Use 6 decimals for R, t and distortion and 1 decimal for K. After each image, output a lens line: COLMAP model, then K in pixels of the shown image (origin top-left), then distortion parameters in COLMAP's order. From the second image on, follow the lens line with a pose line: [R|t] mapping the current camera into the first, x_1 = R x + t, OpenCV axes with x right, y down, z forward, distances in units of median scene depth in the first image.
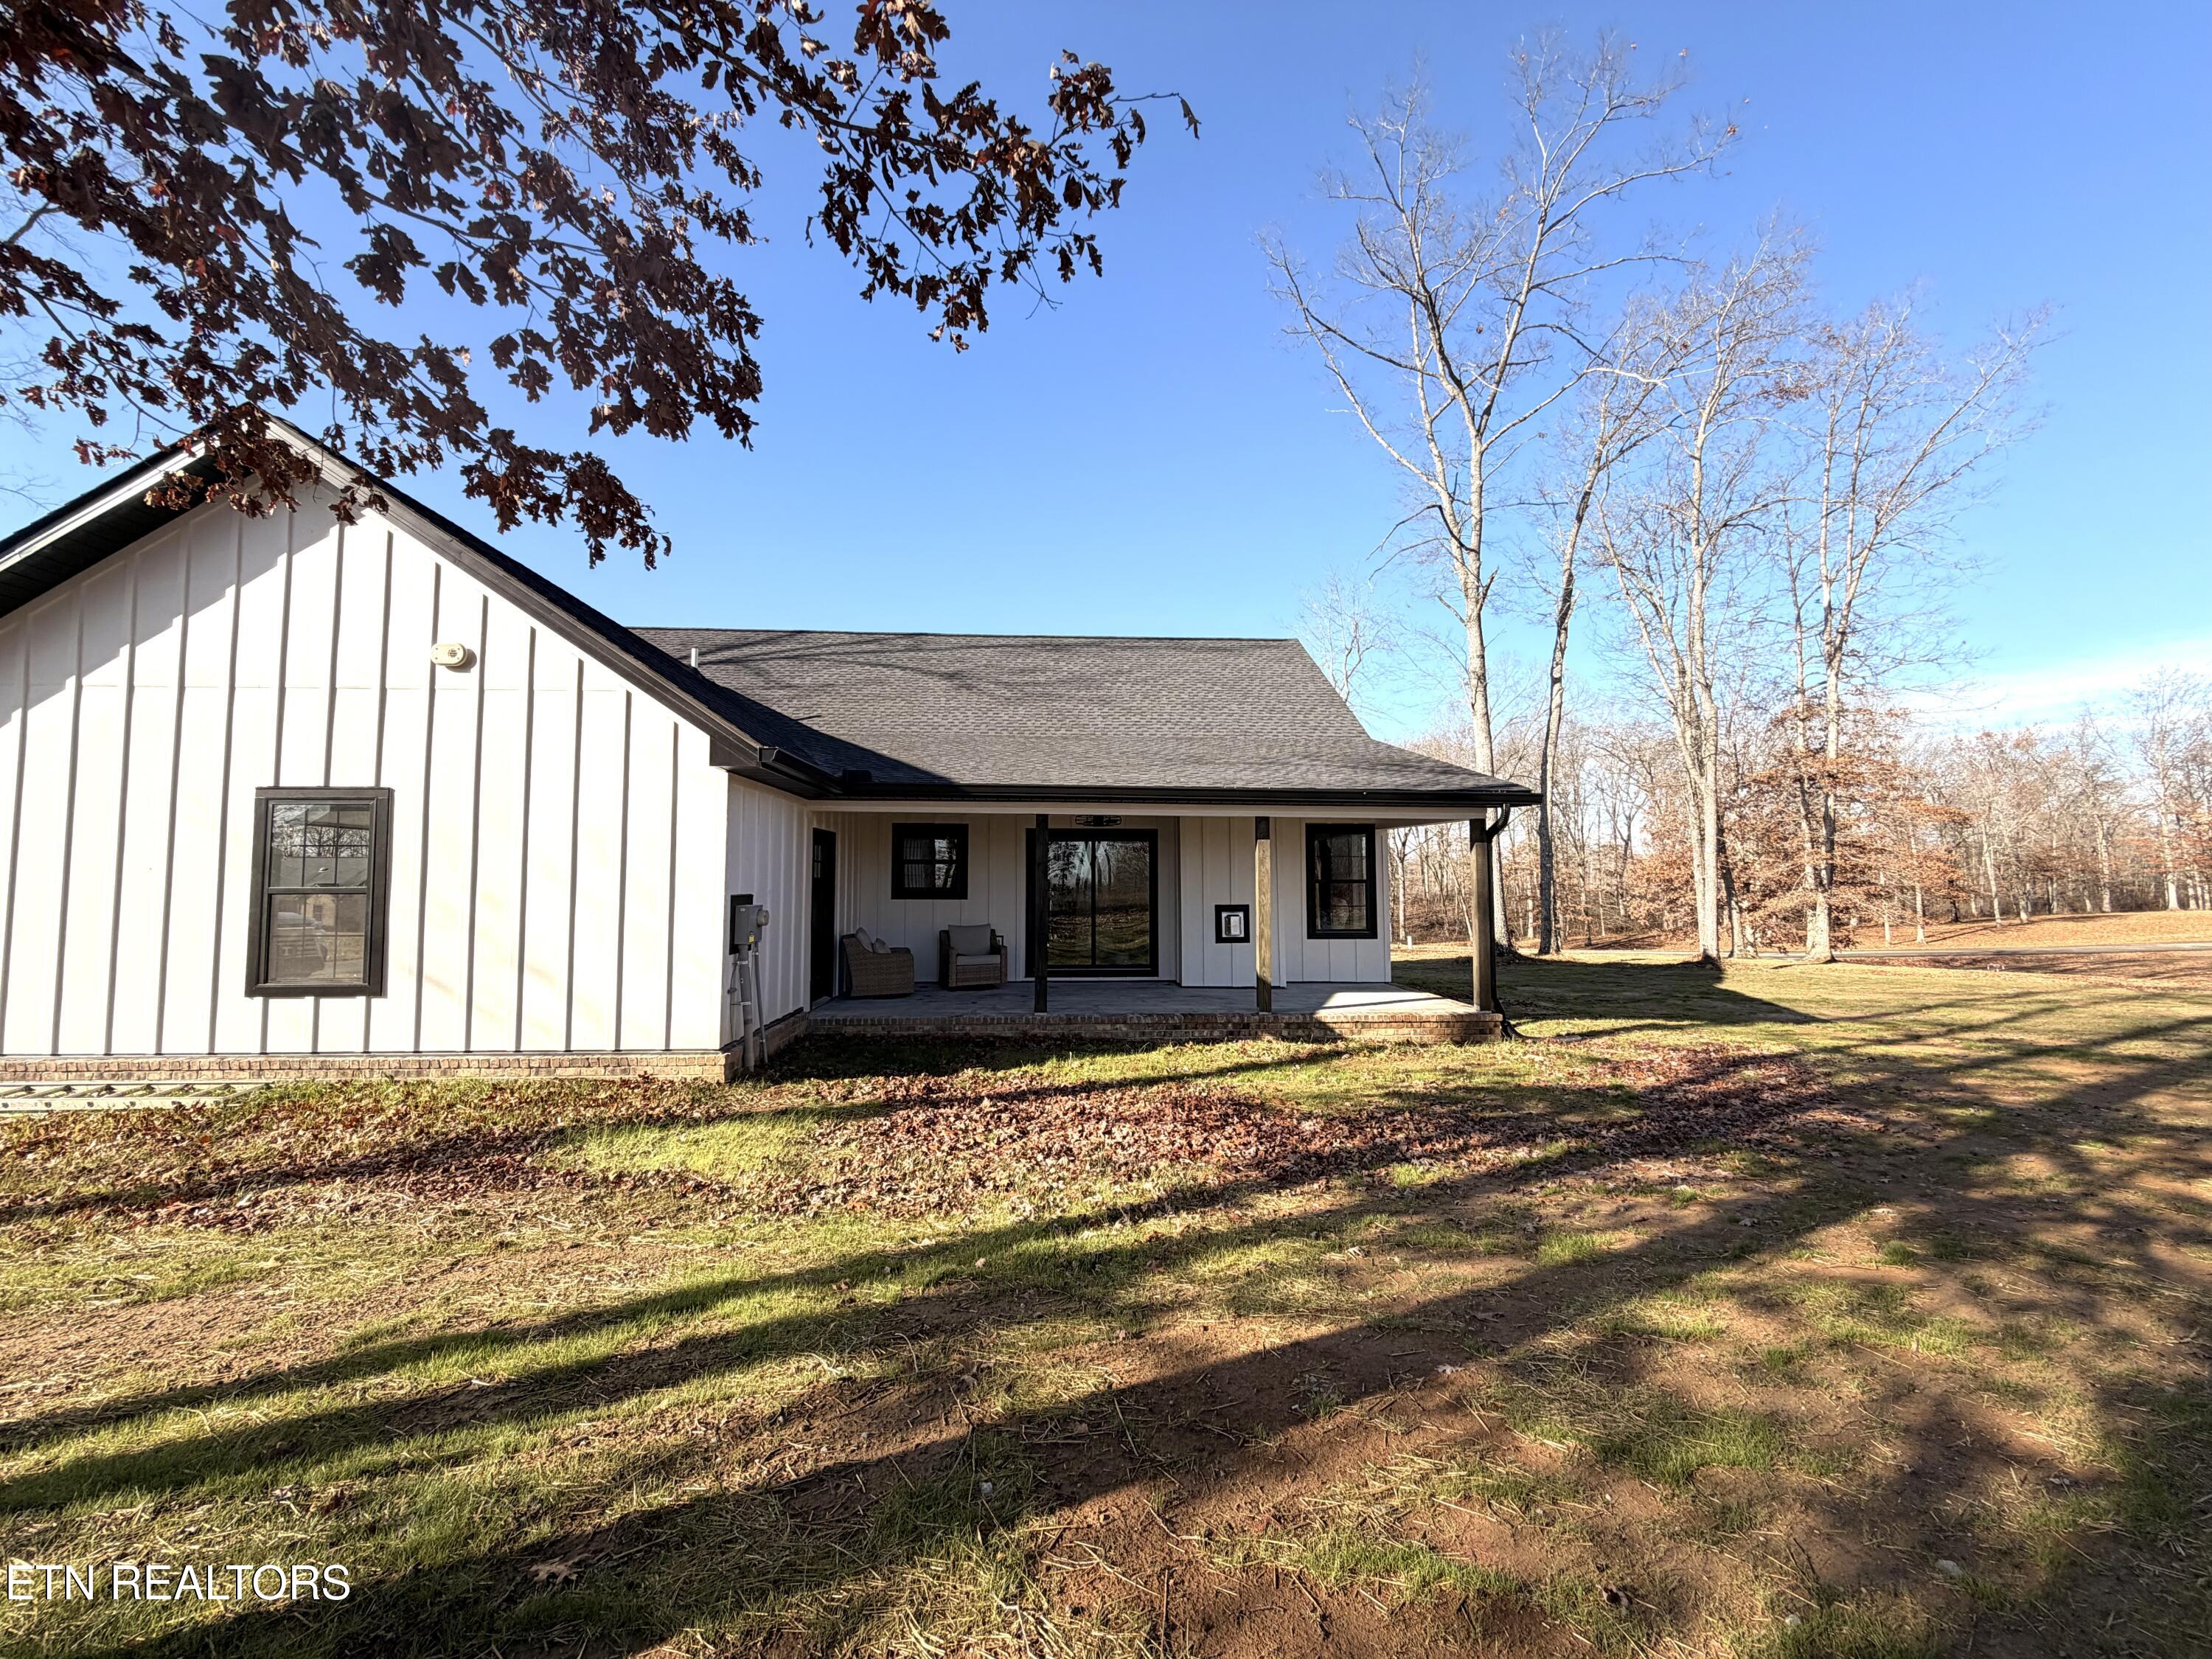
lens RADIAL K [[905.0, 0, 1106.0], [0, 905.0, 829.5], [0, 0, 1]] dist [-0.000368, -0.000017]
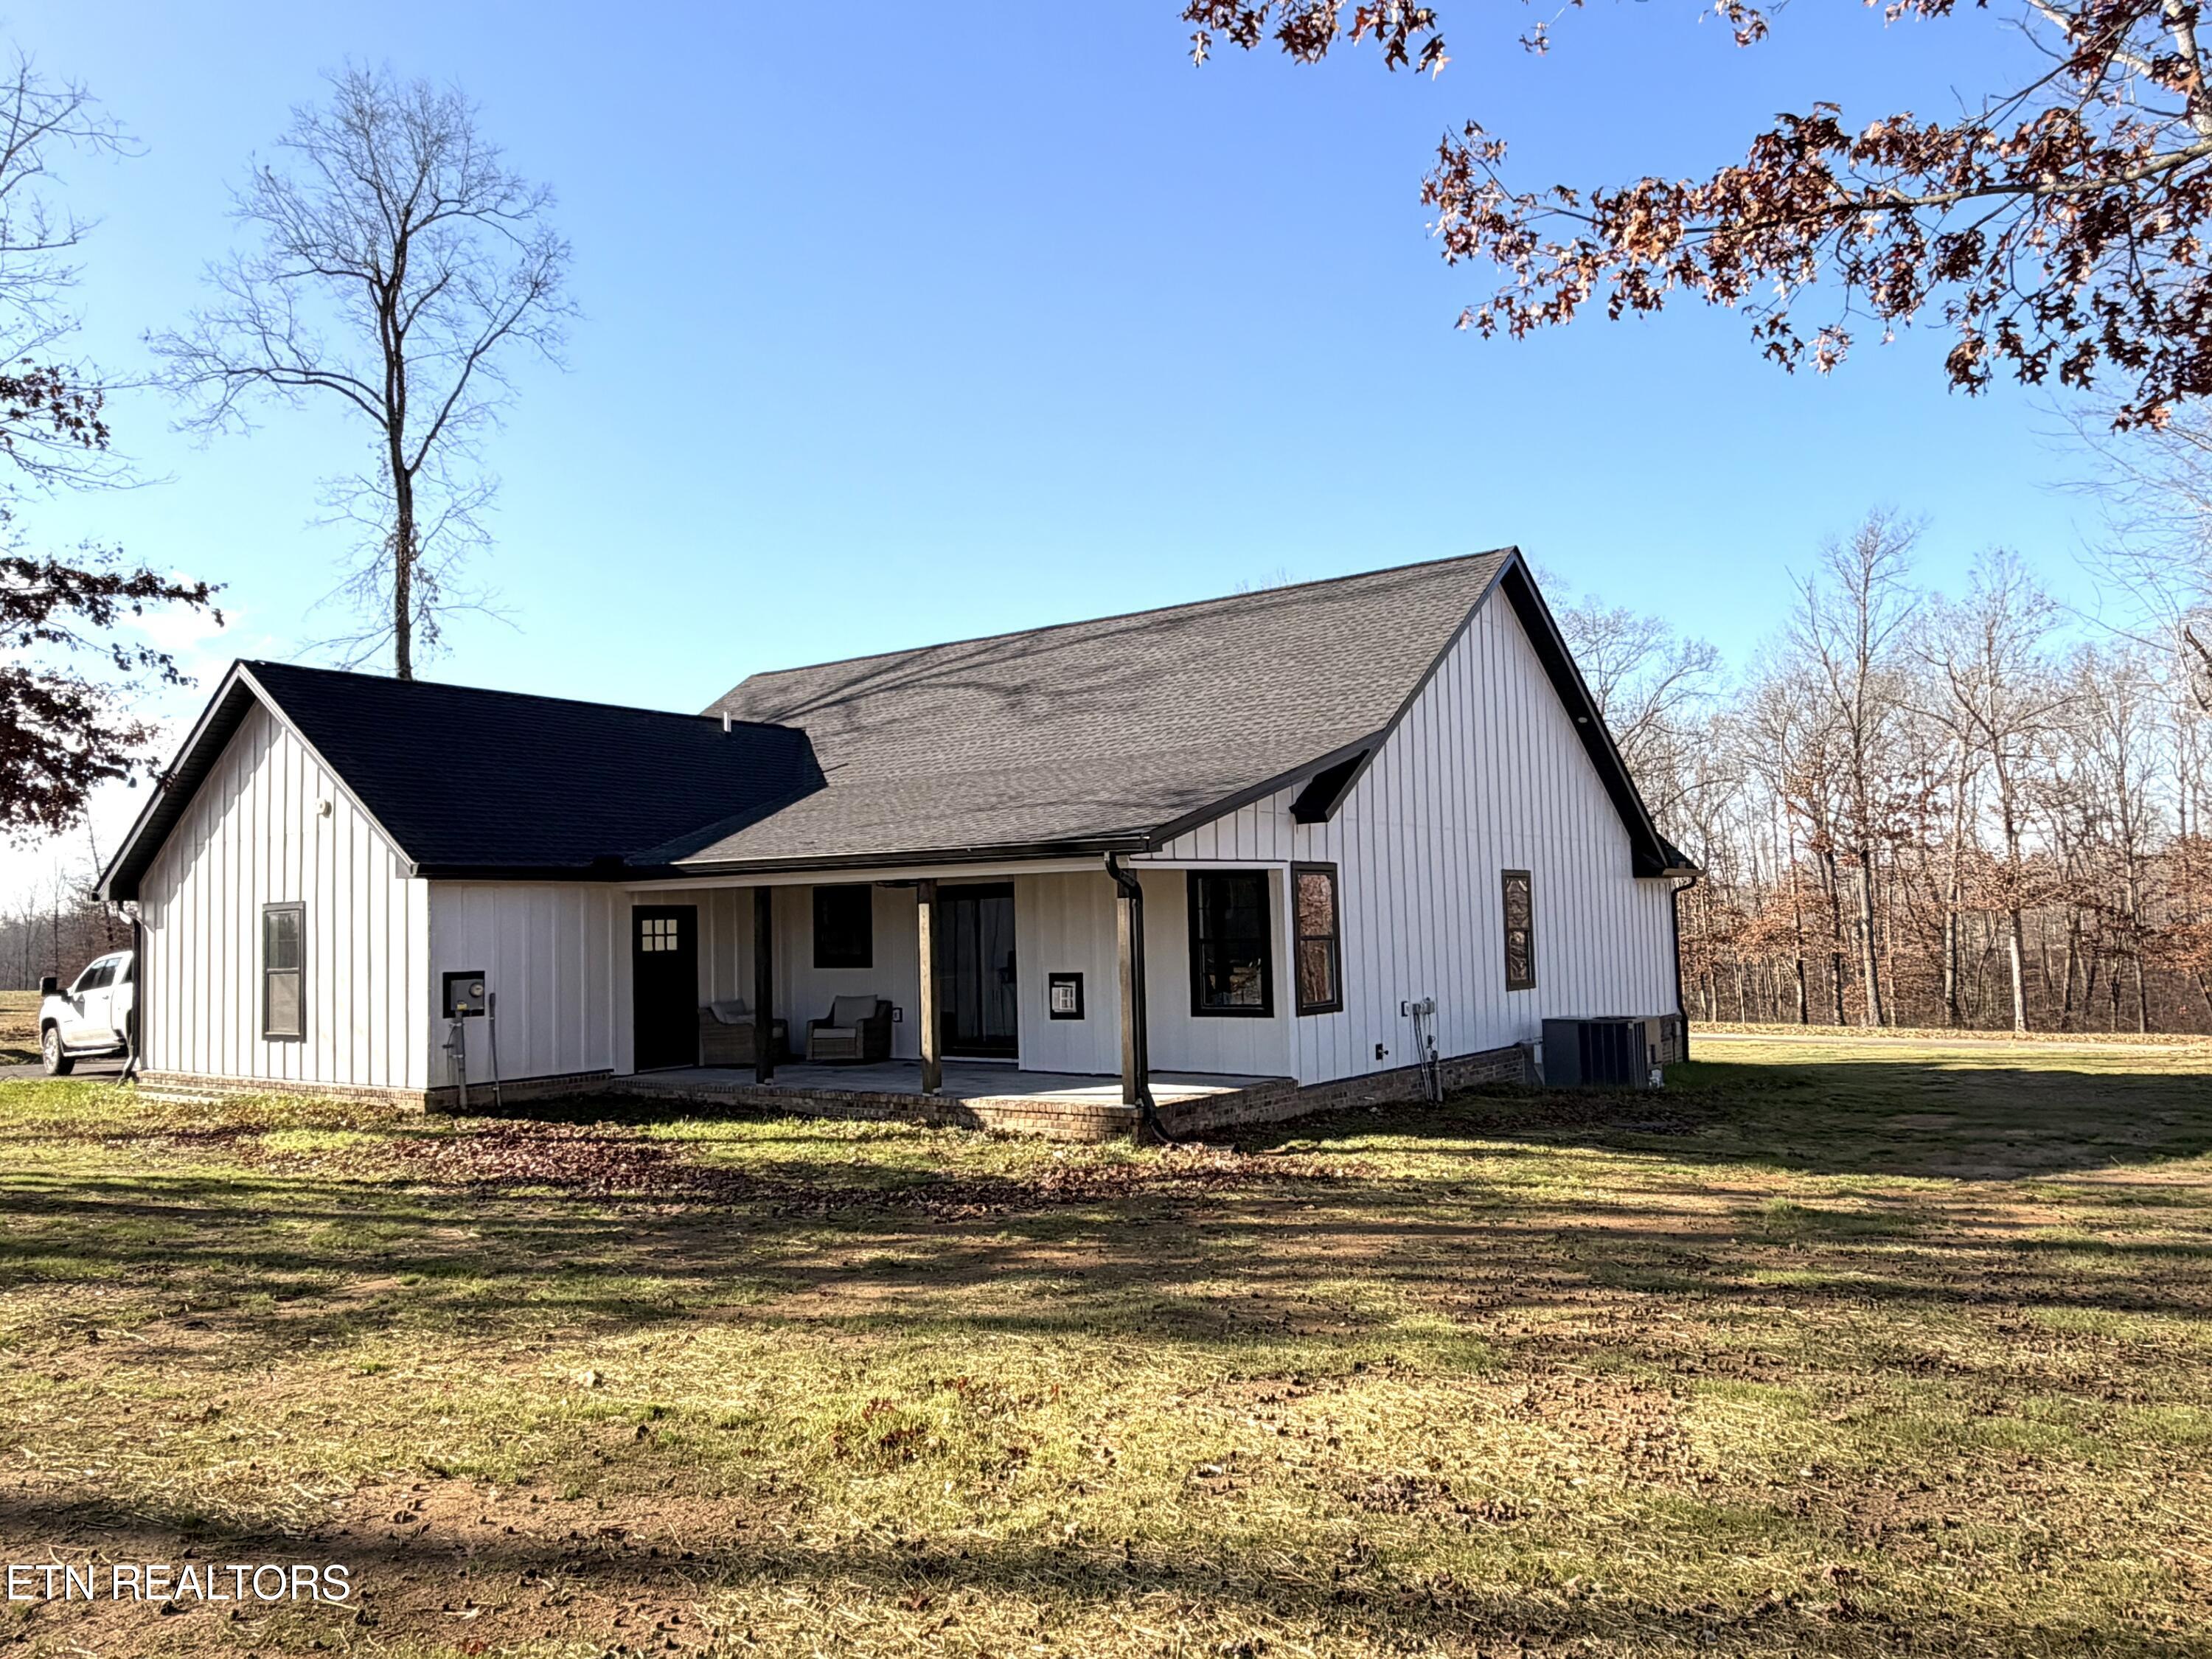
lens RADIAL K [[1508.3, 0, 1106.0], [0, 1508.3, 829.5], [0, 0, 1]] dist [0.001092, 0.000189]
pose [[0.799159, -0.047949, -0.599204, 1.297042], [0.062784, 0.998020, 0.003873, -0.072084], [0.597832, -0.040715, 0.800587, -0.150601]]
